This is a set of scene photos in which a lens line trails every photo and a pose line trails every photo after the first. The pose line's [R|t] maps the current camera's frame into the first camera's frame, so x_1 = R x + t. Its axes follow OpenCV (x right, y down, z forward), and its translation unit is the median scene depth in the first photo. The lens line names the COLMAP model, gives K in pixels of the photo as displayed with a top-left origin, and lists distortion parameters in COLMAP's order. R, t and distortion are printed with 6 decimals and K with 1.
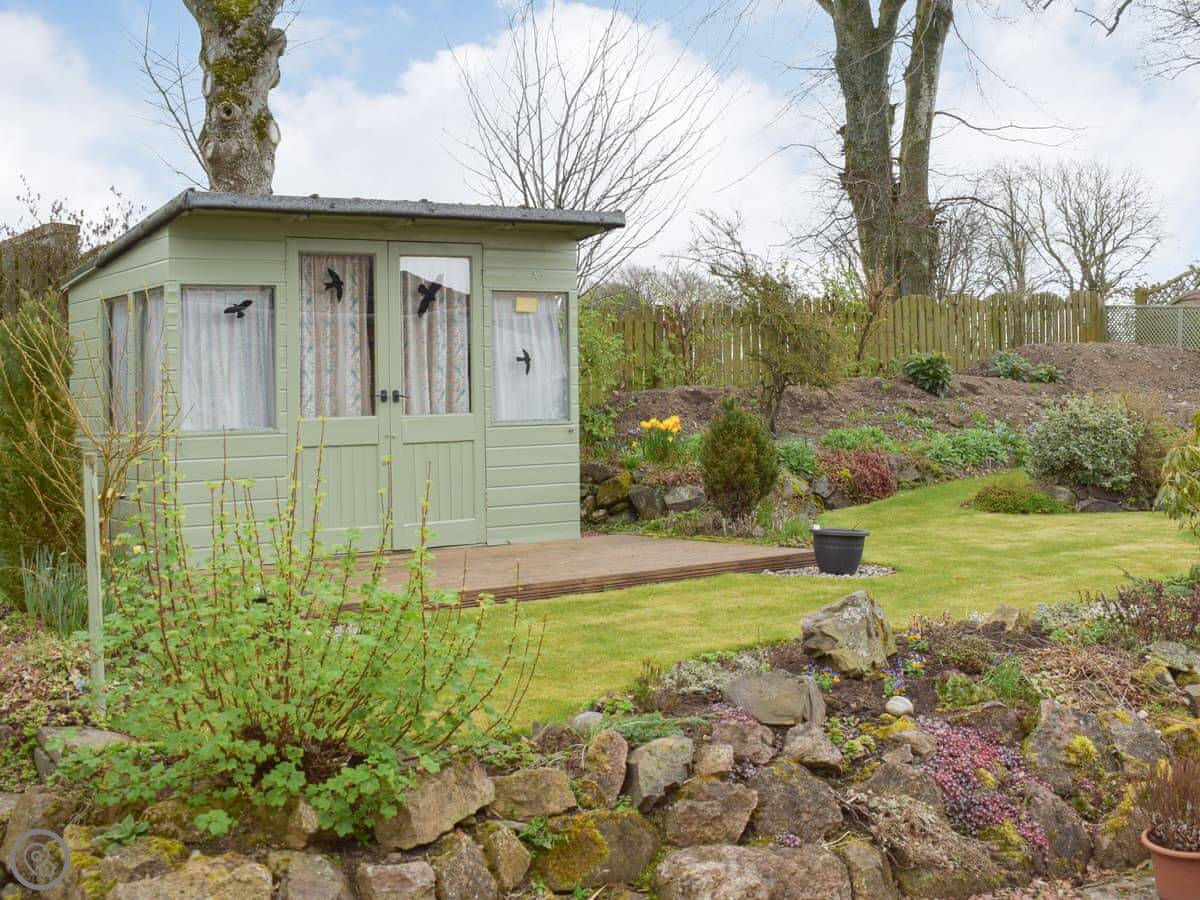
lens RADIAL K [[1587.9, 0, 601.5], [0, 1587.9, 427.3], [0, 0, 1]] dist [-0.424138, 0.926244]
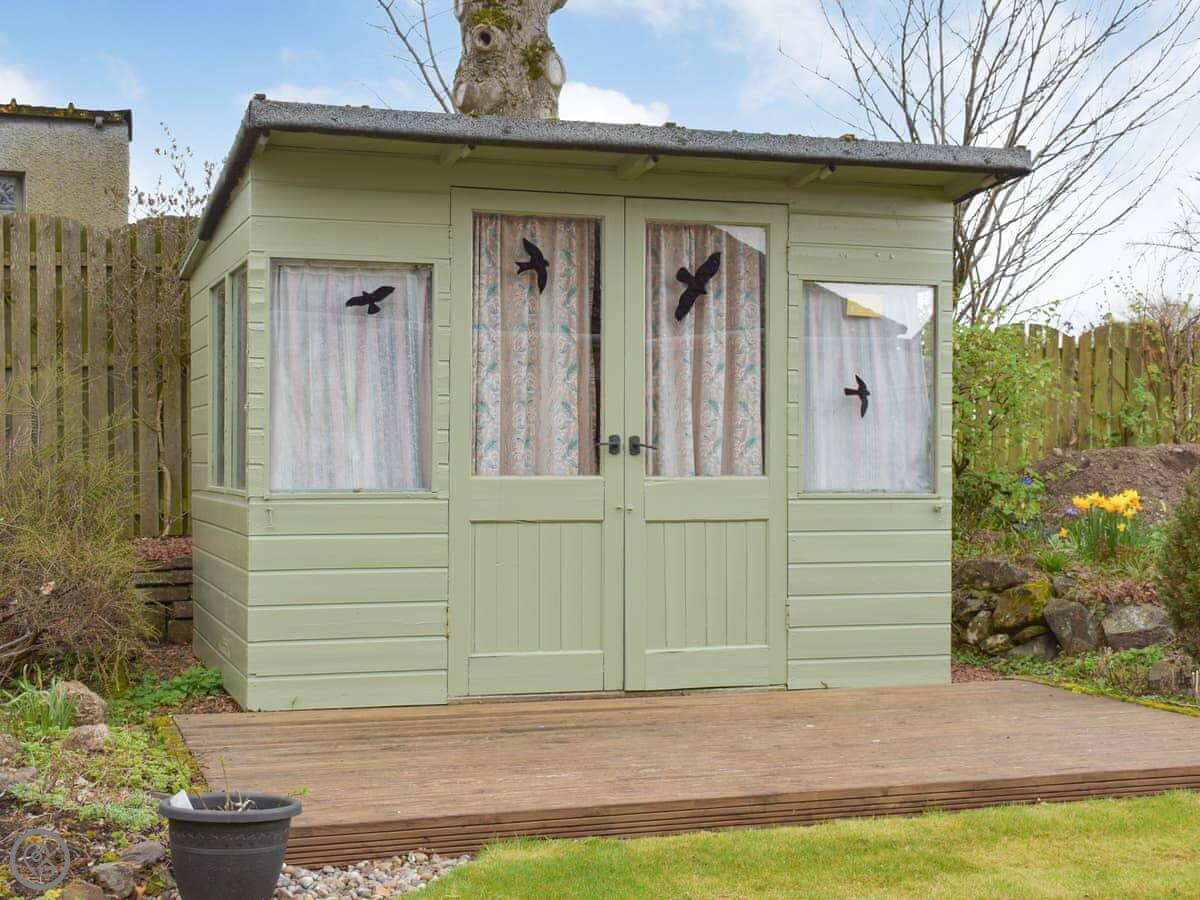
lens RADIAL K [[1748.7, 0, 534.1], [0, 1748.7, 425.1], [0, 0, 1]] dist [0.014460, -0.020909]
pose [[0.945889, 0.021771, -0.323758, 0.053500], [-0.032595, 0.999075, -0.028047, -0.006585], [0.322848, 0.037083, 0.945724, 0.307827]]
